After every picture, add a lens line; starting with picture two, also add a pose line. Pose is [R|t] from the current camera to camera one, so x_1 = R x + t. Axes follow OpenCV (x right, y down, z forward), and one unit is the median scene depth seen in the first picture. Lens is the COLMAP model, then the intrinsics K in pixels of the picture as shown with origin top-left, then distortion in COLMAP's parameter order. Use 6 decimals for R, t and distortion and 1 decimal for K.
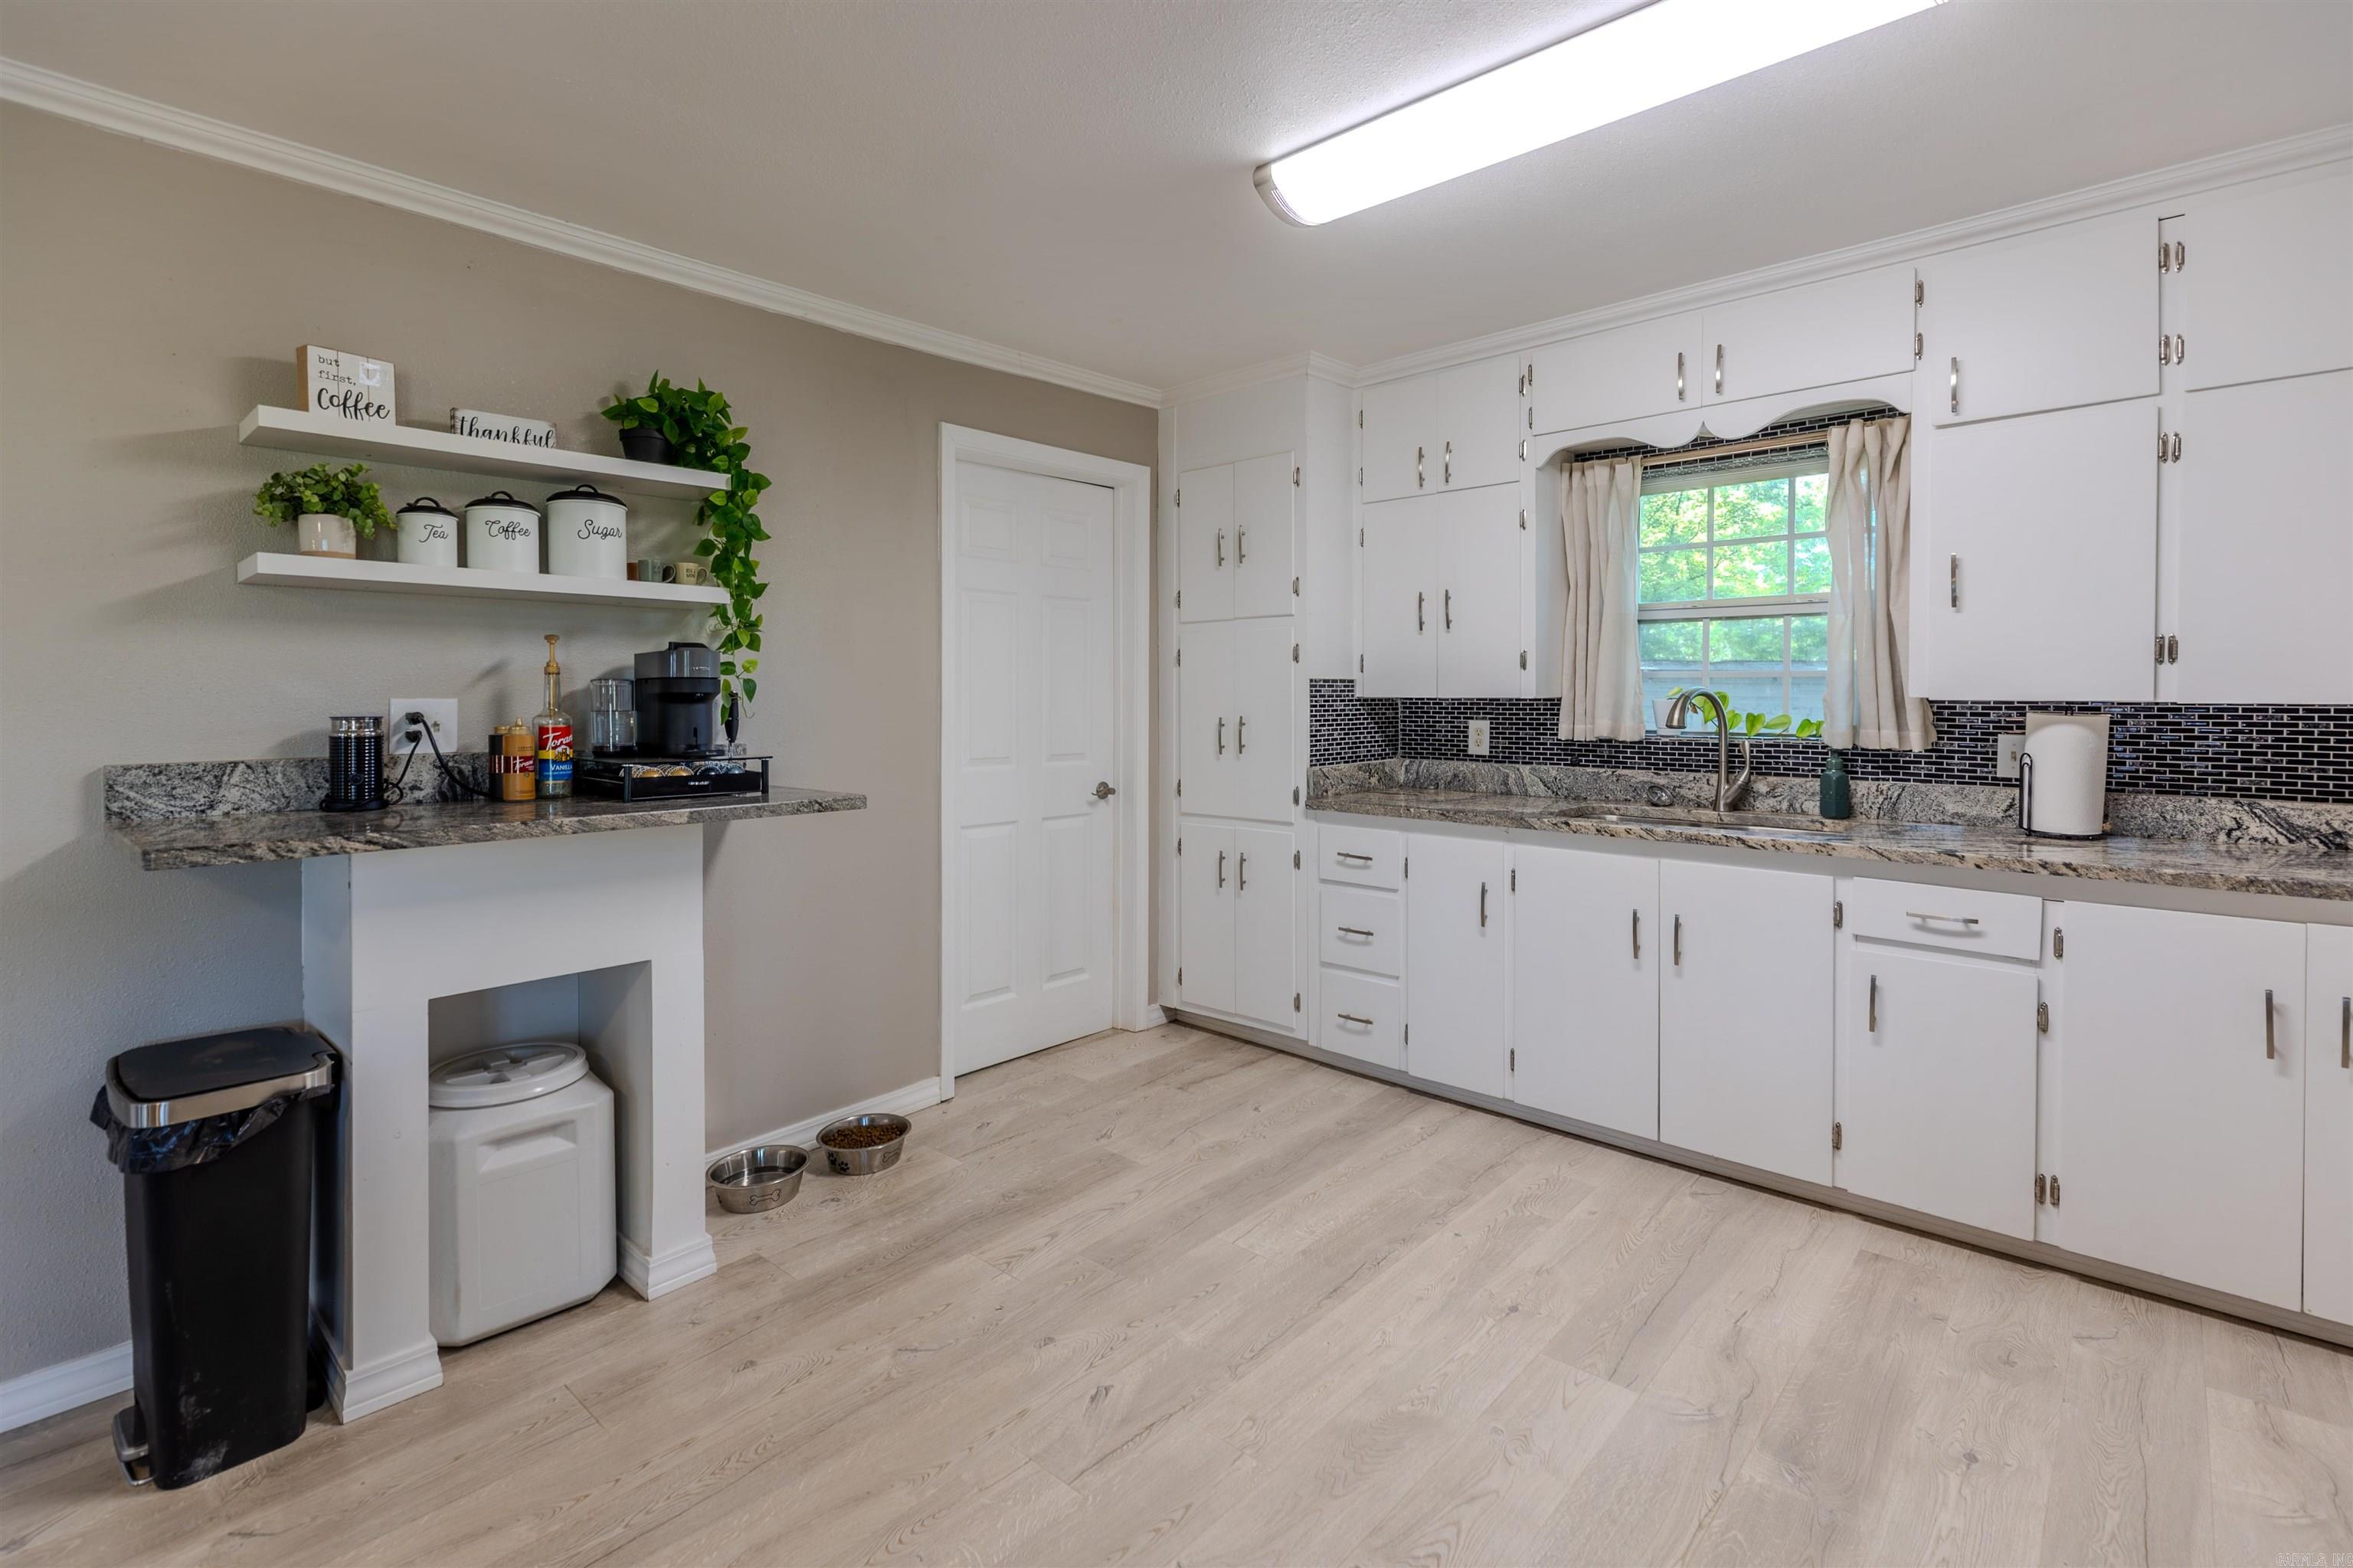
lens RADIAL K [[1087.8, 0, 1057.0], [0, 1087.8, 706.0], [0, 0, 1]] dist [0.010199, -0.004991]
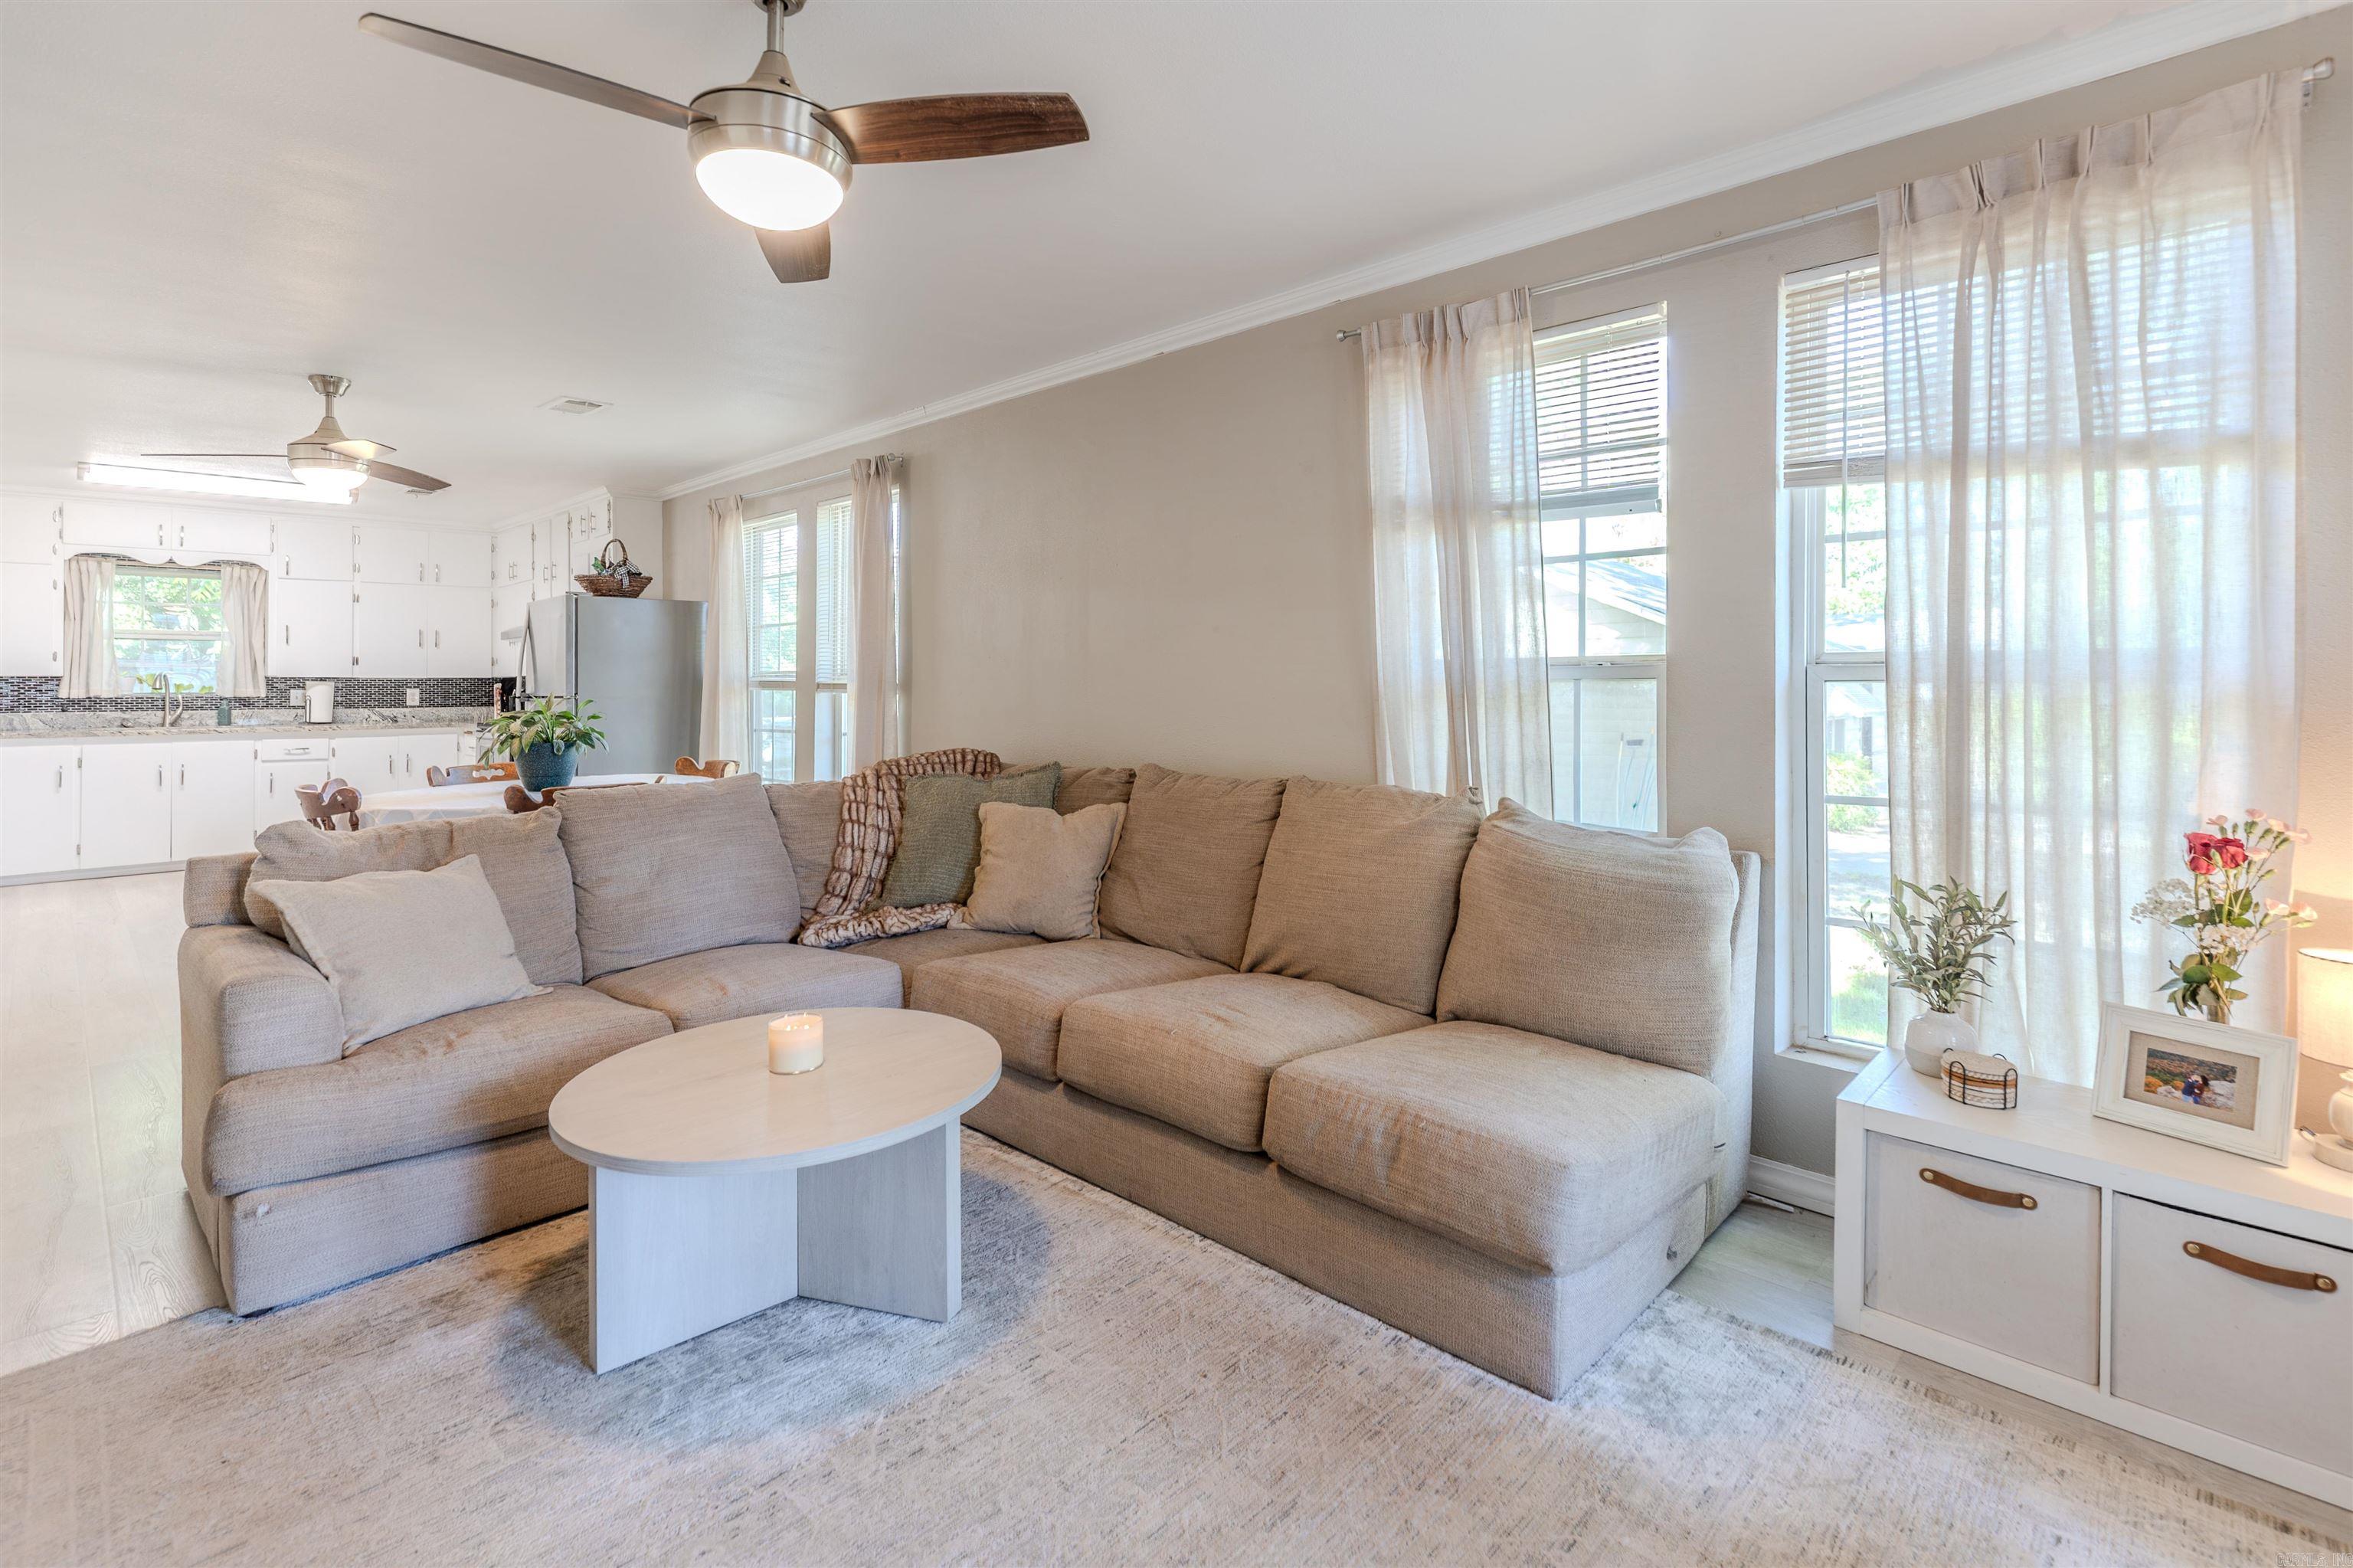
lens RADIAL K [[1087.8, 0, 1199.8], [0, 1087.8, 673.4], [0, 0, 1]] dist [0.010199, -0.004991]
pose [[0.036220, 0.008768, 0.999305, -1.864314], [0.011907, 0.999887, -0.009205, 0.039783], [-0.999273, 0.012232, 0.036112, -1.422856]]
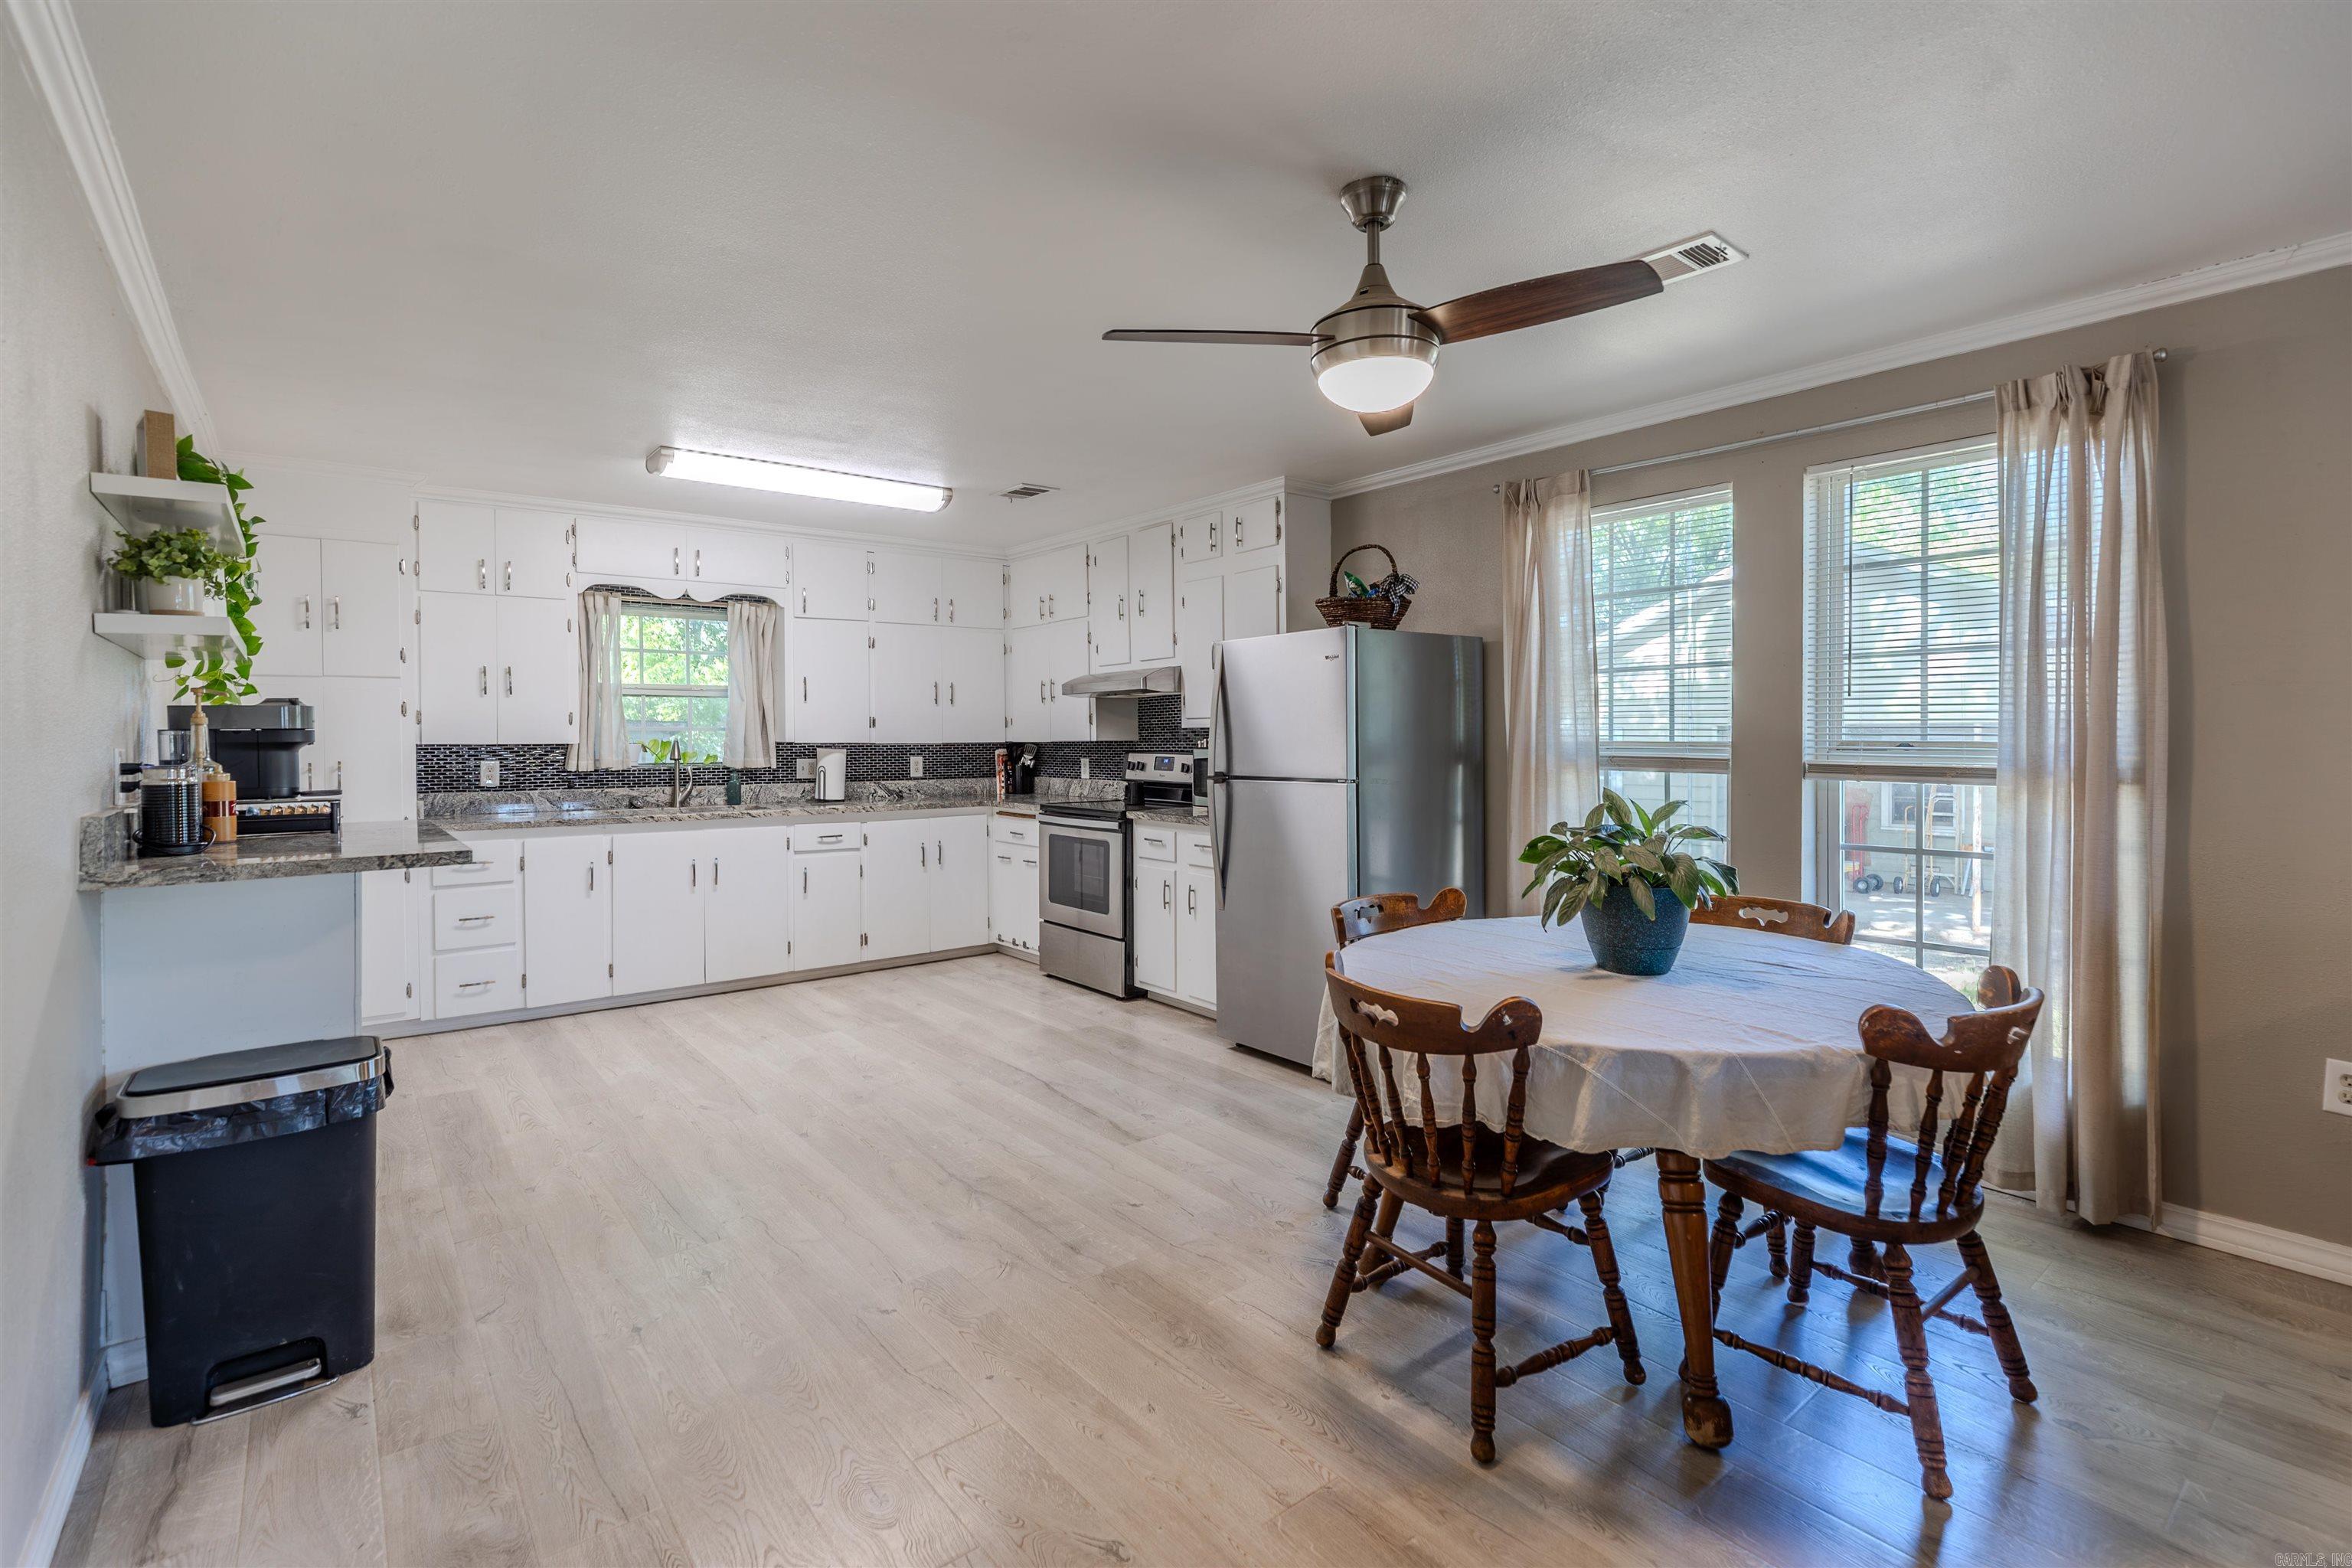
lens RADIAL K [[1087.3, 0, 1148.9], [0, 1087.3, 760.9], [0, 0, 1]] dist [0.010199, -0.004991]
pose [[0.187924, -0.021777, 0.981942, -1.190114], [0.015155, 0.999699, 0.019271, -0.000463], [-0.982067, 0.011260, 0.188197, -0.093299]]
